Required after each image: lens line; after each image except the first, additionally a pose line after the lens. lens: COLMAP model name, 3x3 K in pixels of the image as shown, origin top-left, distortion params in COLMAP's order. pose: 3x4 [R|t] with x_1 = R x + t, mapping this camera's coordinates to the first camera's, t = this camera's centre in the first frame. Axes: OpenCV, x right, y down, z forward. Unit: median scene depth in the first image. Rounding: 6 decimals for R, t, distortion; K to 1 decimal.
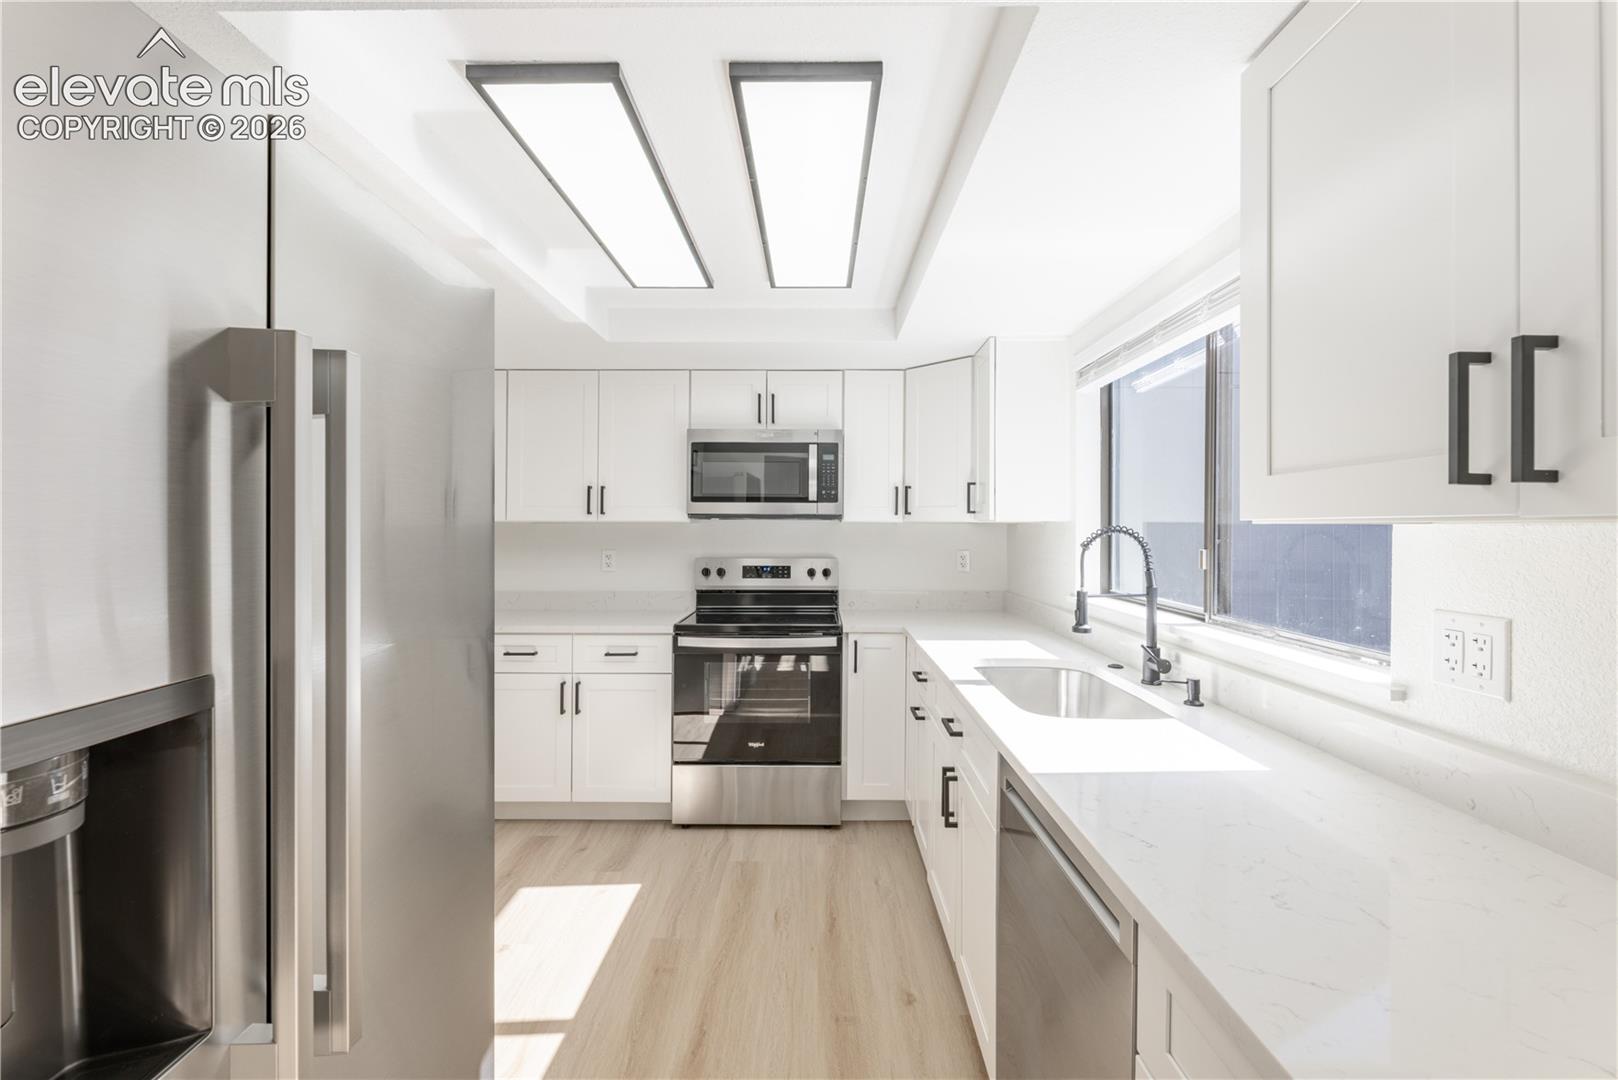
lens RADIAL K [[687.9, 0, 800.0], [0, 687.9, 528.8], [0, 0, 1]] dist [-0.004994, -0.000353]
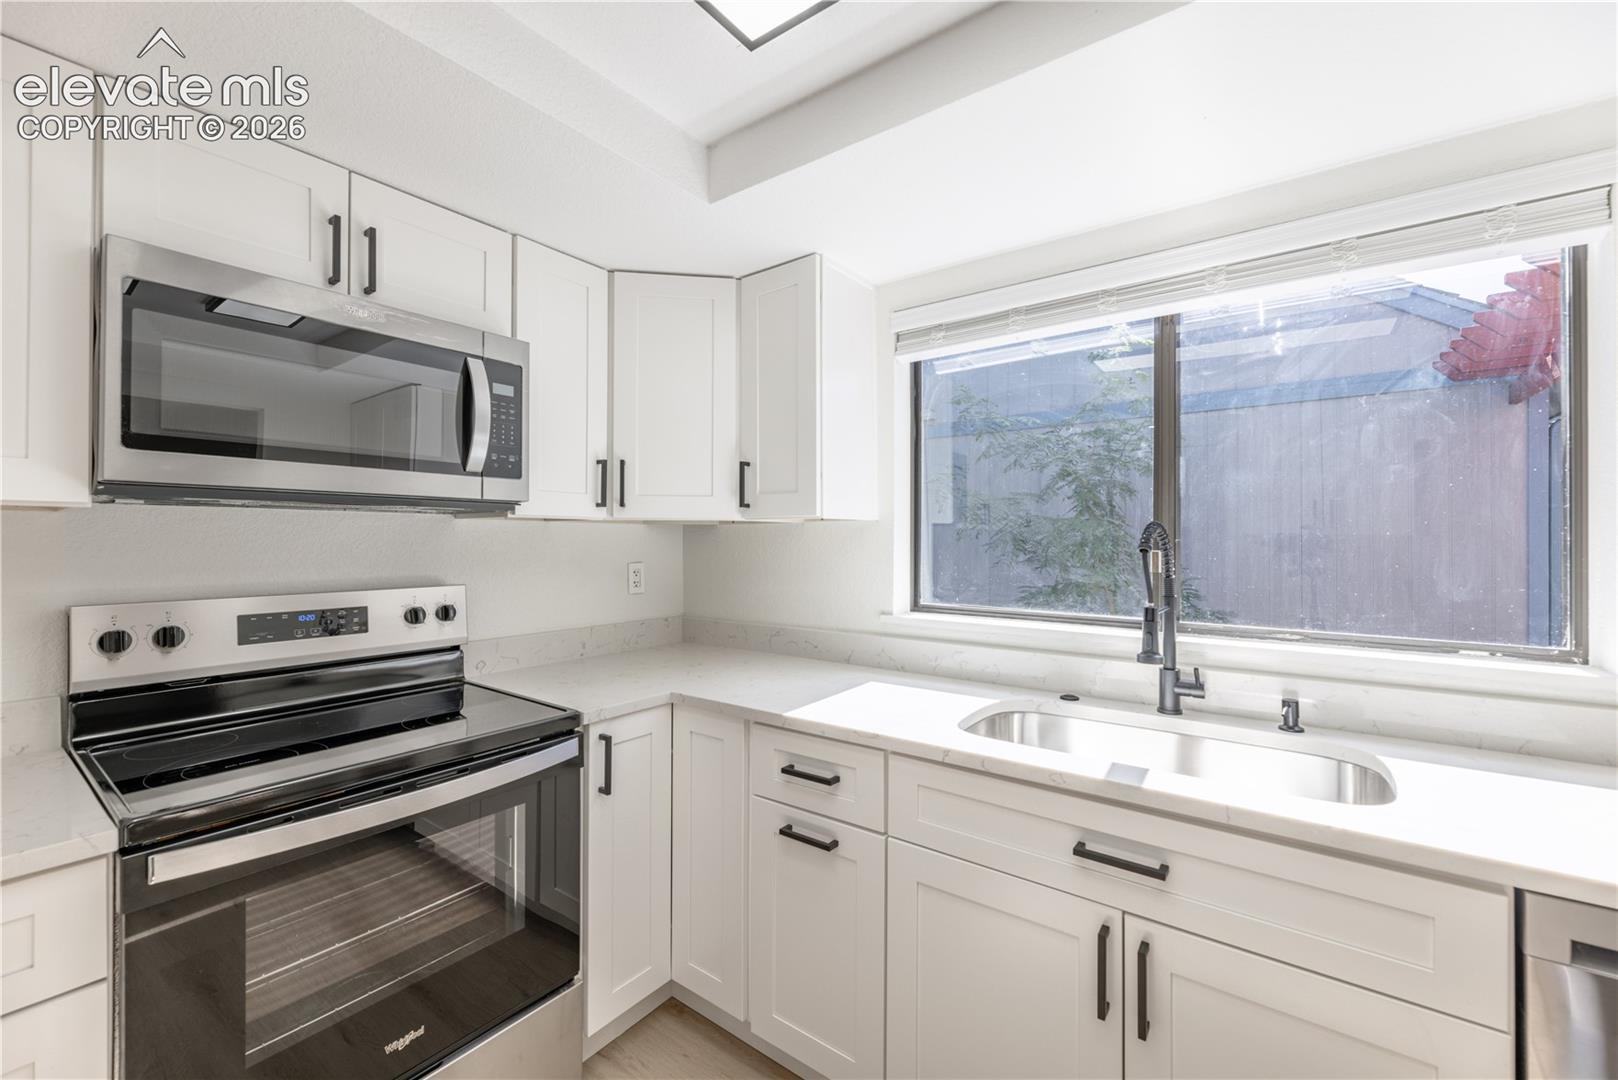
lens RADIAL K [[660.0, 0, 809.0], [0, 660.0, 540.0], [0, 0, 1]] dist [0.000146, -0.000167]
pose [[0.572720, -0.003292, 0.819745, -0.233800], [0.001673, 0.999995, 0.002847, 0.007579], [-0.819749, -0.000259, 0.572722, 0.527050]]
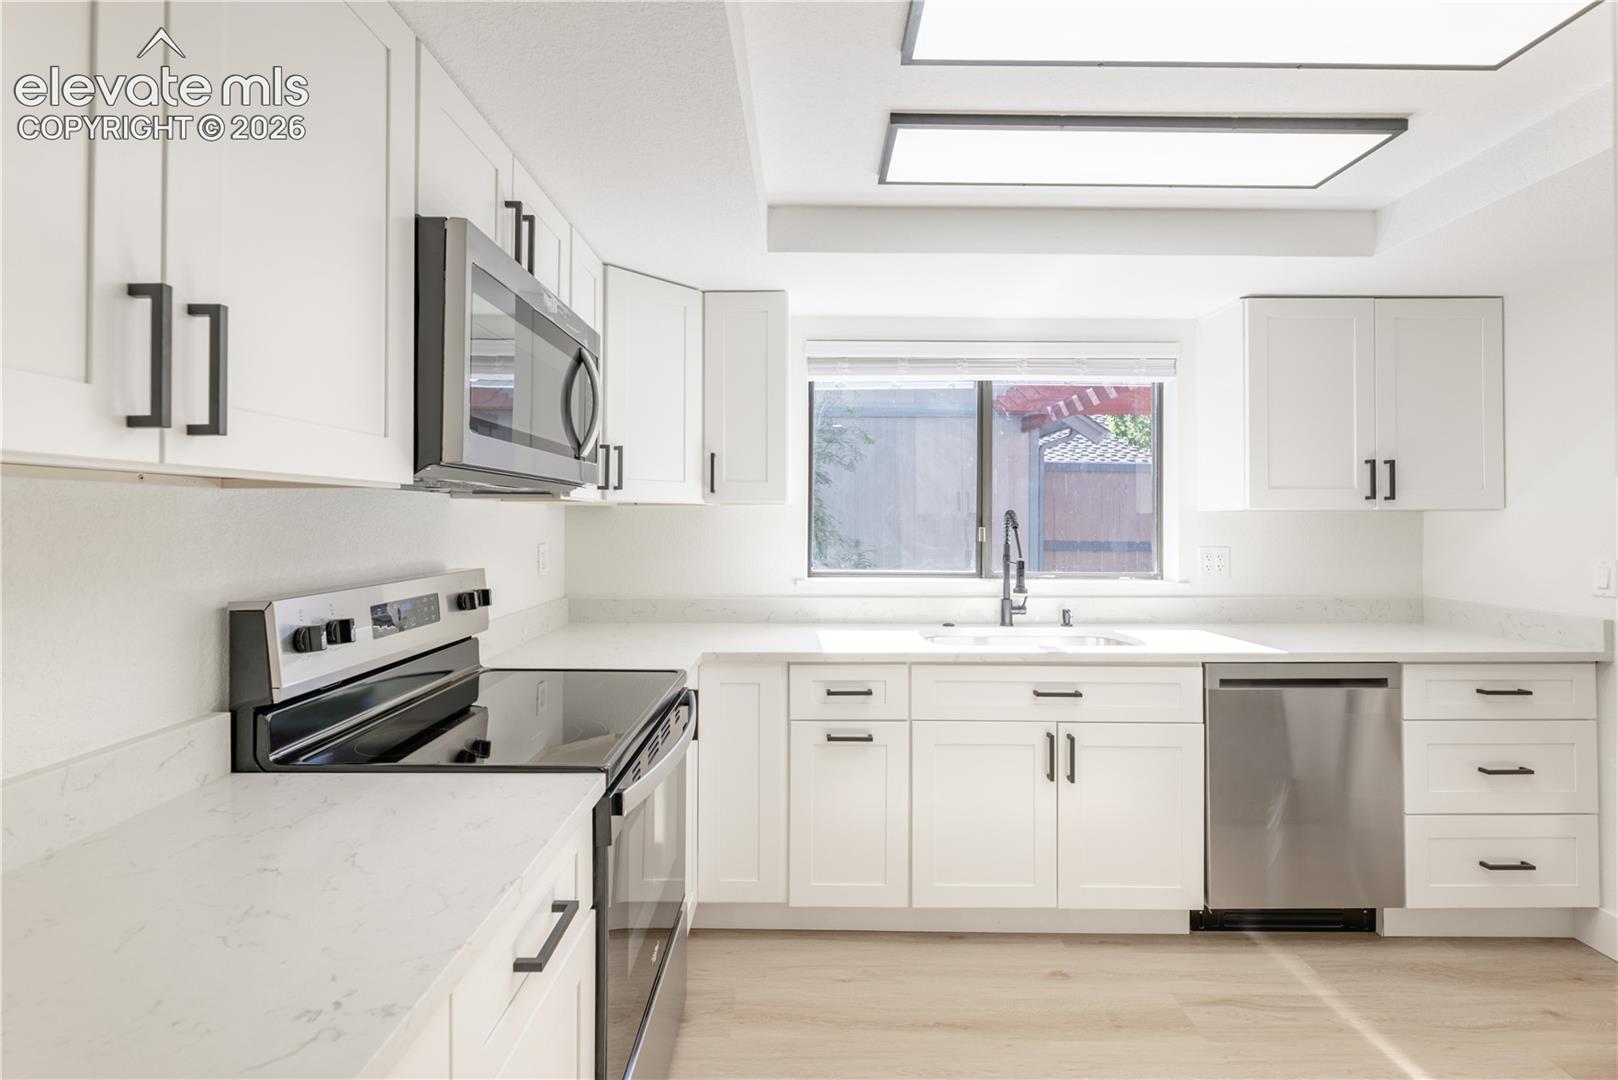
lens RADIAL K [[720.3, 0, 812.0], [0, 720.3, 520.4], [0, 0, 1]] dist [0.002176, 0.000122]
pose [[-0.036811, -0.005642, 0.999306, -0.532492], [-0.000669, 0.999984, 0.005621, 0.004247], [-0.999322, -0.000461, -0.036814, 0.840191]]
